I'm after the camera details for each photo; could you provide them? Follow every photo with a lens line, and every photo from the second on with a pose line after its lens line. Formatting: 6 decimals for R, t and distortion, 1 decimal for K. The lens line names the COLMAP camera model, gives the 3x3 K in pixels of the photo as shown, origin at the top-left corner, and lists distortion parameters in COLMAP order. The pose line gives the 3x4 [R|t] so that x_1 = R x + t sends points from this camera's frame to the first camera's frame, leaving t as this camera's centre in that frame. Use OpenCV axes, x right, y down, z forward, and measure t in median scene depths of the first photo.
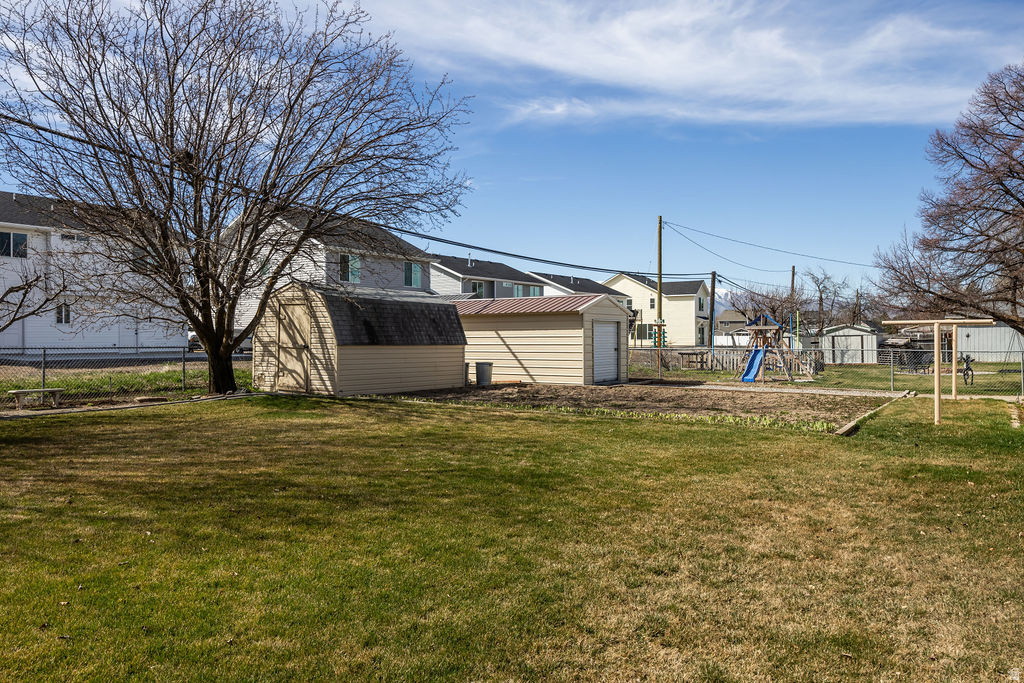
lens RADIAL K [[743.2, 0, 511.1], [0, 743.2, 337.6], [0, 0, 1]] dist [-0.104421, 0.001550]
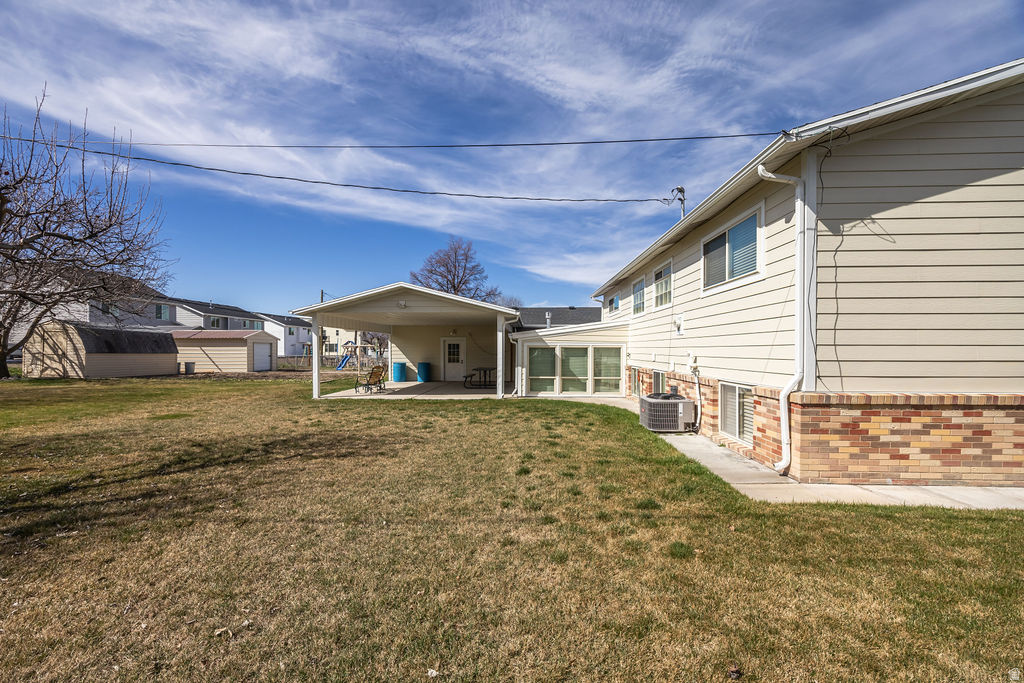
lens RADIAL K [[418.3, 0, 512.6], [0, 418.3, 359.8], [0, 0, 1]] dist [-0.004440, -0.001226]
pose [[0.861890, -0.008880, 0.507018, 0.147340], [-0.000881, 0.999819, 0.019009, 0.004032], [-0.507095, -0.016830, 0.861726, -0.427908]]
